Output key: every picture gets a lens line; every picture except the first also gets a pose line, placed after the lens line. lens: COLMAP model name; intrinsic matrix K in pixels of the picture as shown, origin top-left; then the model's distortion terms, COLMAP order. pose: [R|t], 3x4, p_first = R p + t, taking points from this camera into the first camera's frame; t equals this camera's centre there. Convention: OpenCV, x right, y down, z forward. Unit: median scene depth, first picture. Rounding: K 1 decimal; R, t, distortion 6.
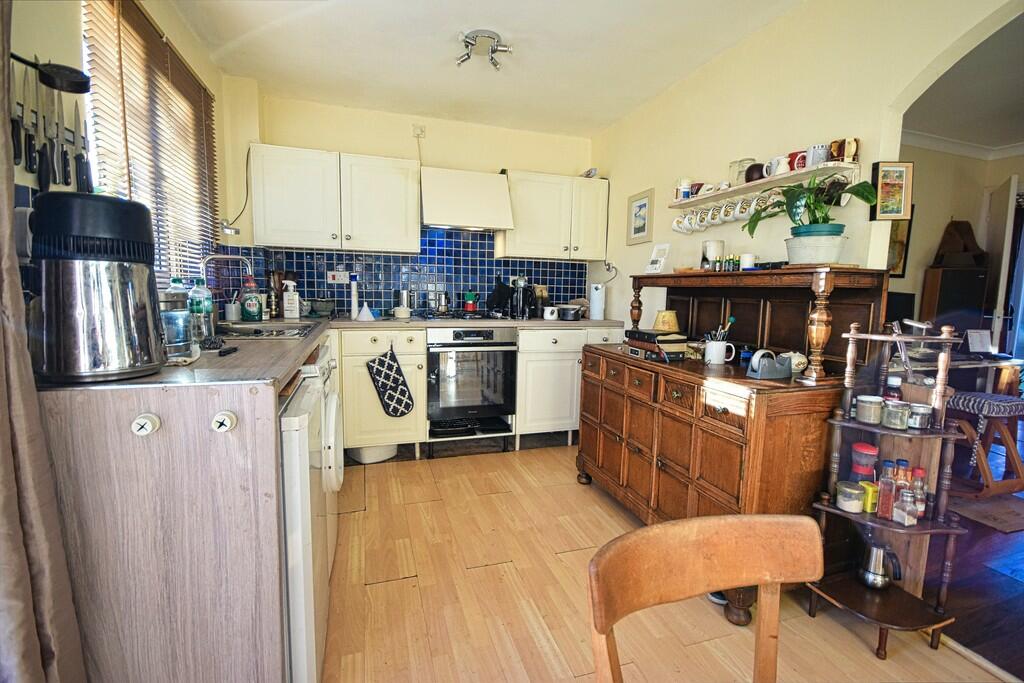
lens RADIAL K [[452.7, 0, 512.0], [0, 452.7, 341.5], [0, 0, 1]] dist [-0.001332, 0.000031]
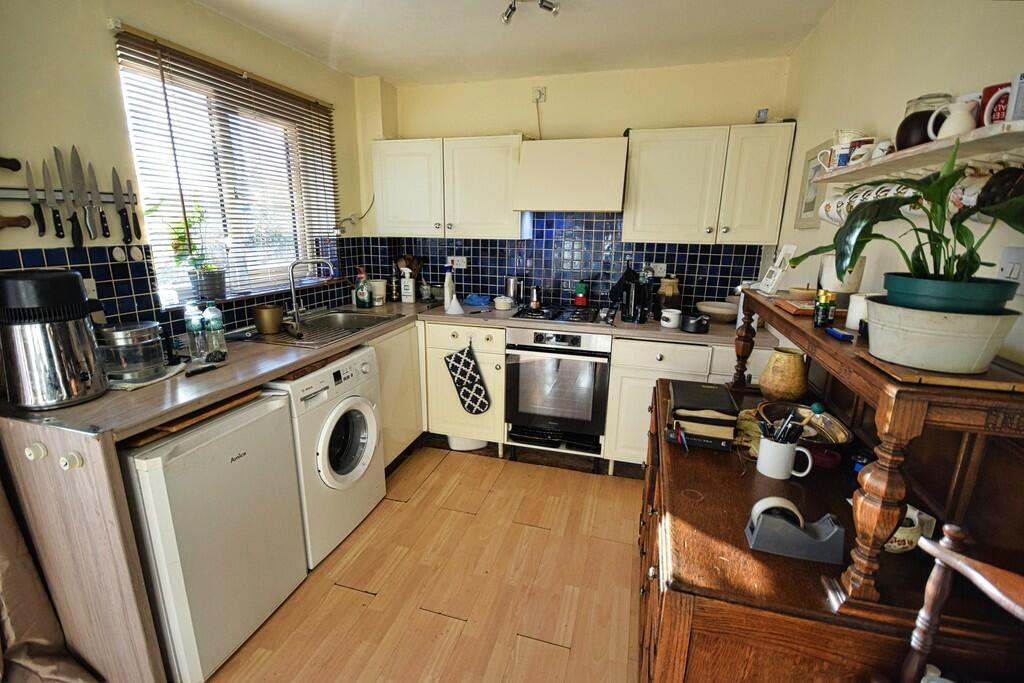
lens RADIAL K [[460.9, 0, 512.0], [0, 460.9, 341.5], [0, 0, 1]] dist [-0.003960, -0.000723]
pose [[0.825531, 0.131235, -0.548886, 0.342376], [-0.062479, 0.987861, 0.142222, -0.135634], [0.560887, -0.083115, 0.823710, 0.231639]]
